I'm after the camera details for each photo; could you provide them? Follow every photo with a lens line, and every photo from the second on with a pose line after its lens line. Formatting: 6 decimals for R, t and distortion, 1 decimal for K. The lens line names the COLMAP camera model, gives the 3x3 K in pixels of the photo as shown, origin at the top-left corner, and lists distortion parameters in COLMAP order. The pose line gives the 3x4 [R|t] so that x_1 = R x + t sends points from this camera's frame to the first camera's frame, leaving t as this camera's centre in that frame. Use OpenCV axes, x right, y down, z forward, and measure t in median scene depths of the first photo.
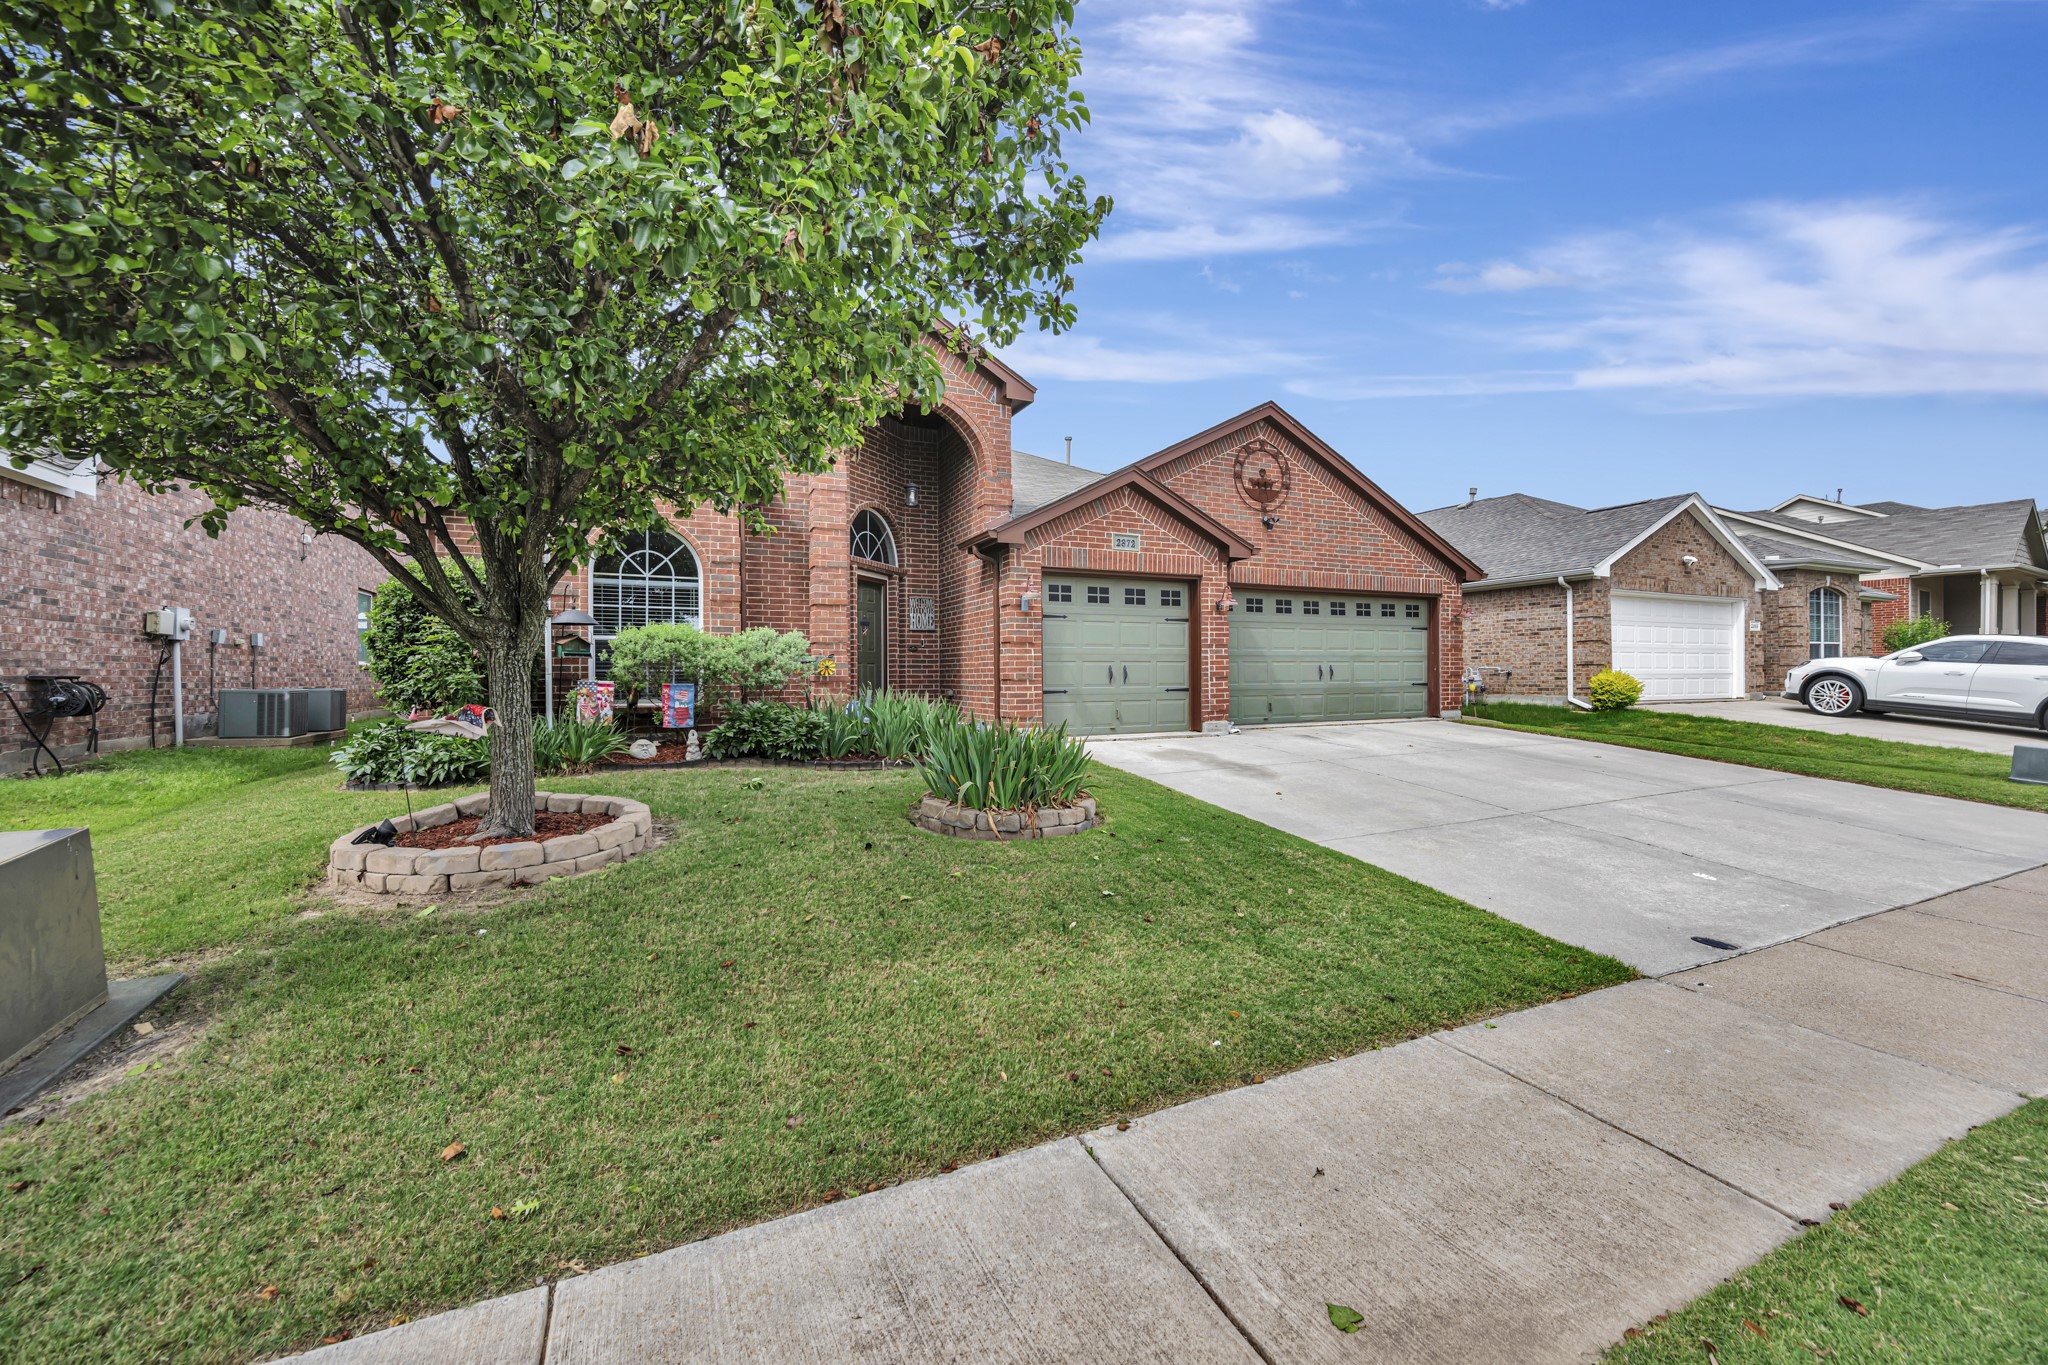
lens RADIAL K [[810.7, 0, 1022.1], [0, 810.7, 689.0], [0, 0, 1]] dist [-0.001249, -0.000081]
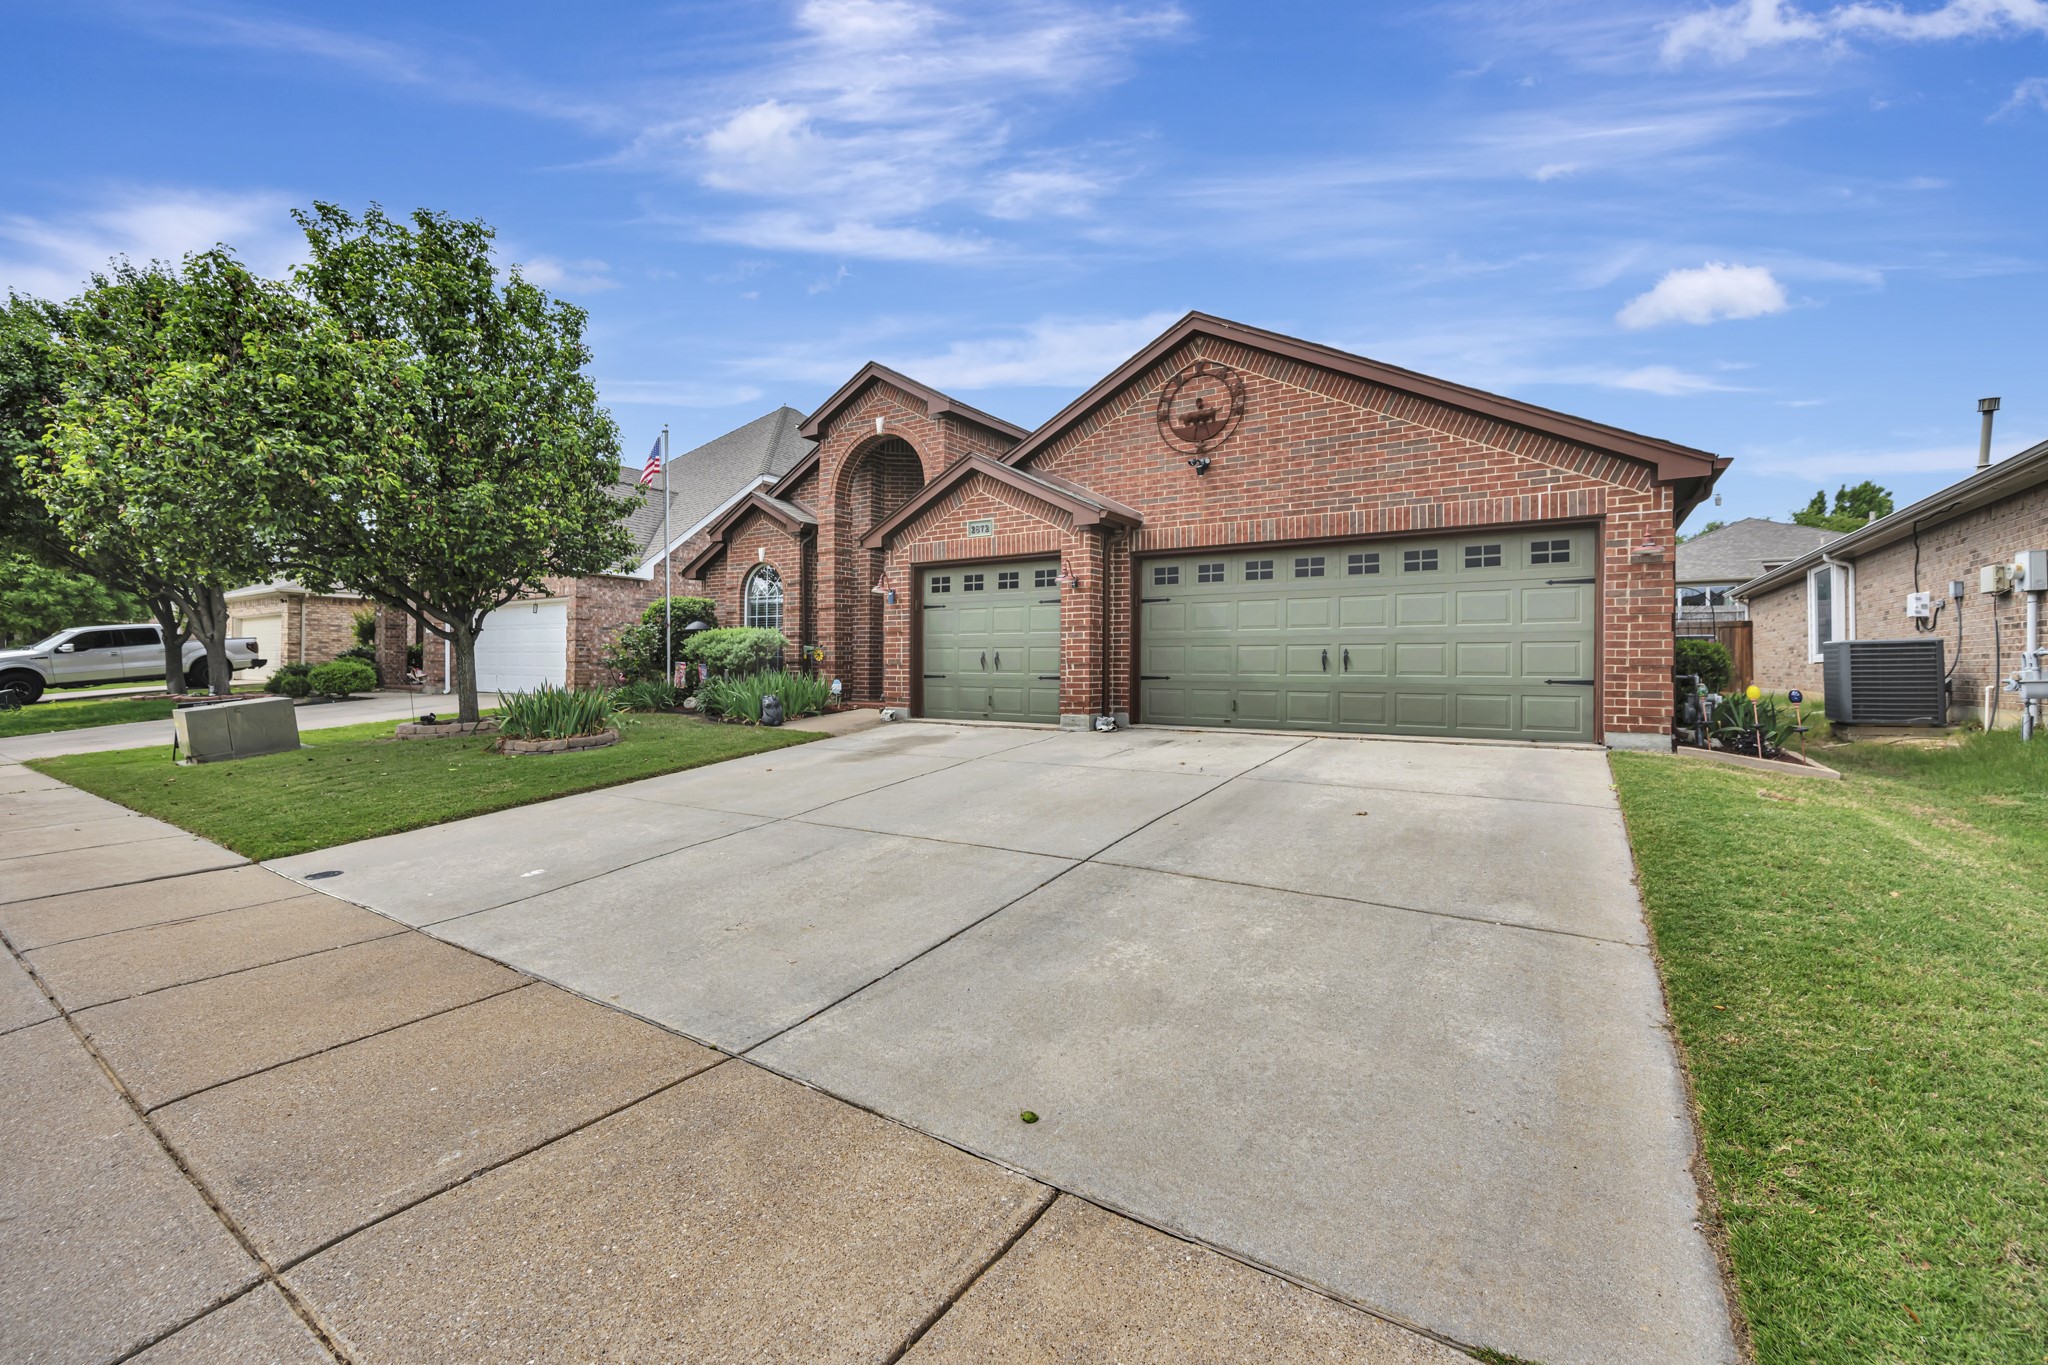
lens RADIAL K [[810.7, 0, 1022.3], [0, 810.7, 663.2], [0, 0, 1]] dist [-0.001249, -0.000081]
pose [[0.549992, 0.002909, -0.835165, 0.854403], [-0.019235, 0.999773, -0.009185, -0.006136], [0.834949, 0.021116, 0.549923, 0.432613]]
